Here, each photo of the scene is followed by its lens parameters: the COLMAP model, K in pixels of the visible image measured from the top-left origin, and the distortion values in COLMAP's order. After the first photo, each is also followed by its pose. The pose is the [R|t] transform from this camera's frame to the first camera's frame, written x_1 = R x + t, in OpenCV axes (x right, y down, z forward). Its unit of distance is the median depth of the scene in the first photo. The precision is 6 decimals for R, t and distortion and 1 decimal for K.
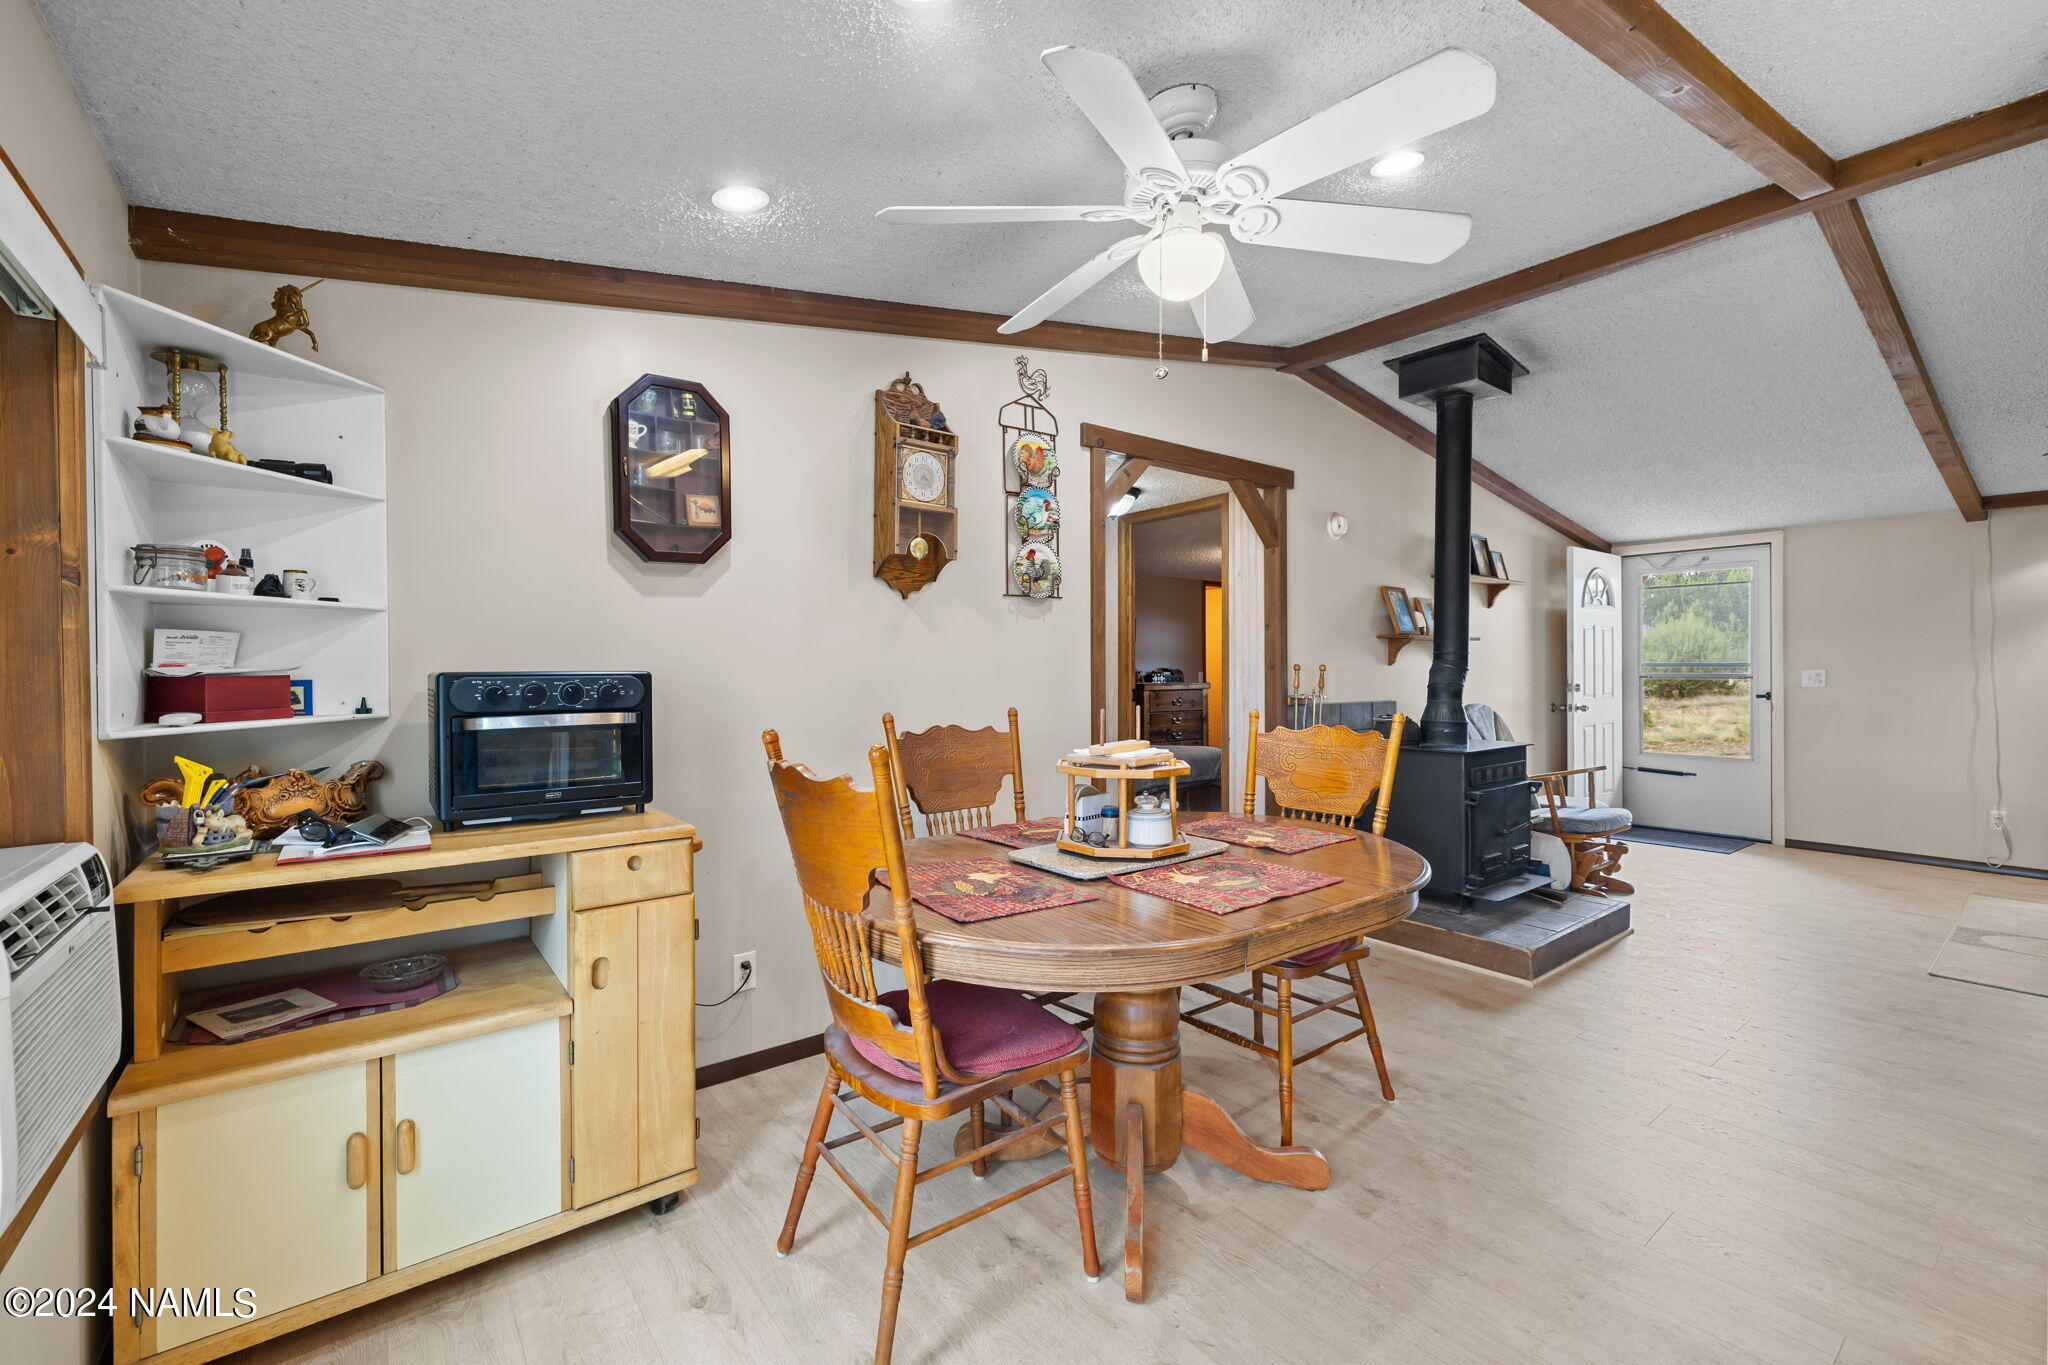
lens RADIAL K [[852.9, 0, 1013.9], [0, 852.9, 674.4], [0, 0, 1]] dist [-0.000413, -0.000100]
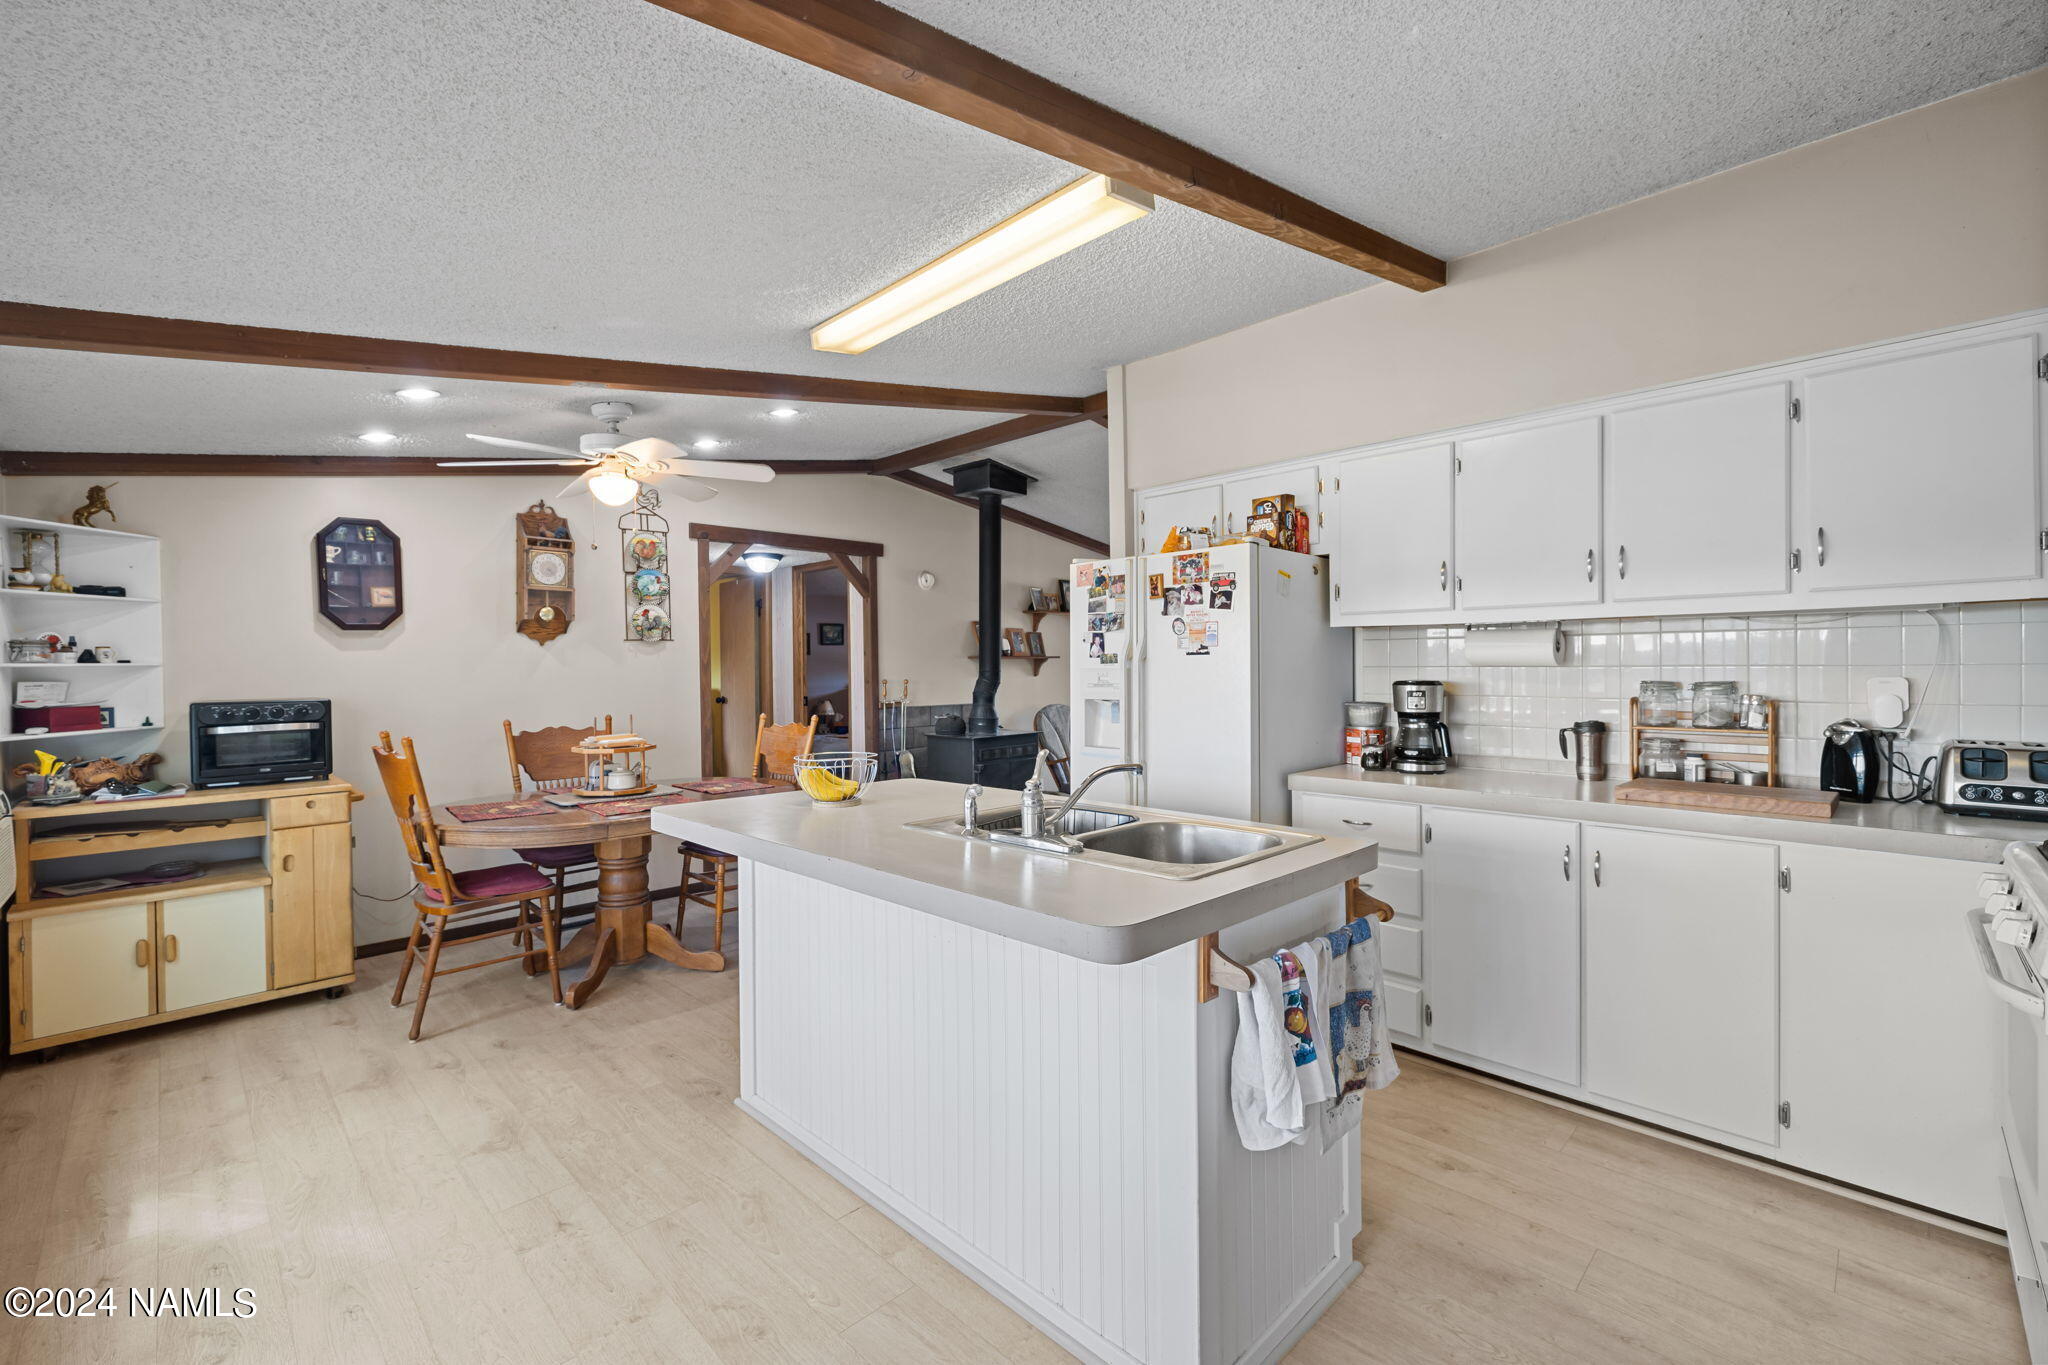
lens RADIAL K [[852.9, 0, 1014.0], [0, 852.9, 672.9], [0, 0, 1]] dist [-0.000413, -0.000100]
pose [[0.992244, -0.008798, 0.123992, 0.649578], [0.008608, 0.999961, 0.002074, -0.042266], [-0.124006, -0.000990, 0.992281, -0.789641]]
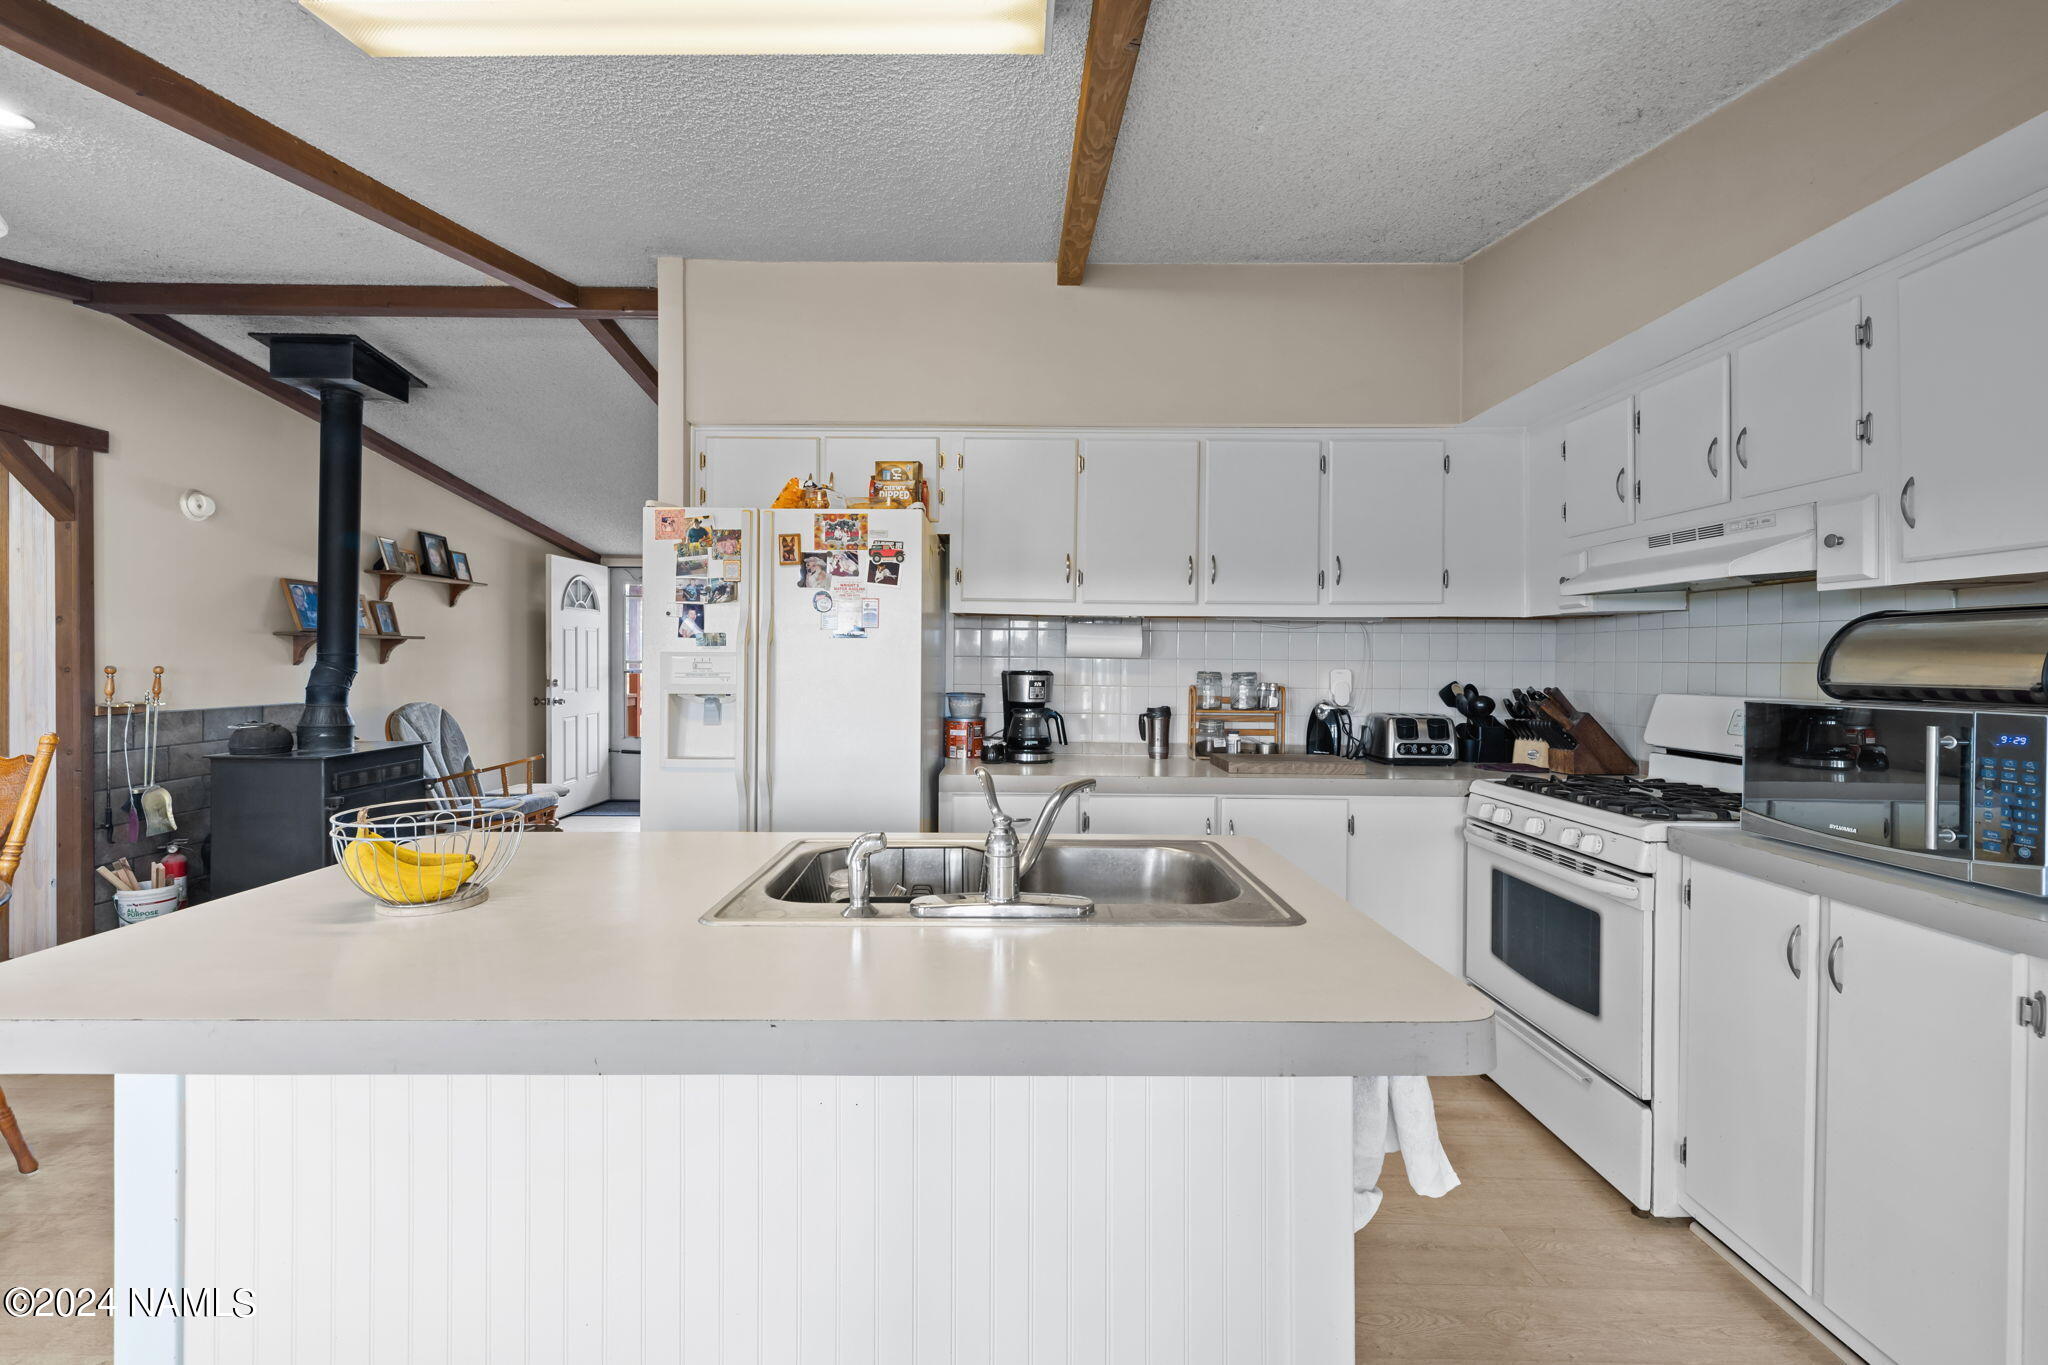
lens RADIAL K [[852.9, 0, 1008.5], [0, 852.9, 663.4], [0, 0, 1]] dist [-0.000413, -0.000100]
pose [[0.610093, 0.002526, 0.792325, 0.365895], [-0.005056, 0.999987, 0.000706, -0.034282], [-0.792313, -0.004436, 0.610098, -0.343481]]
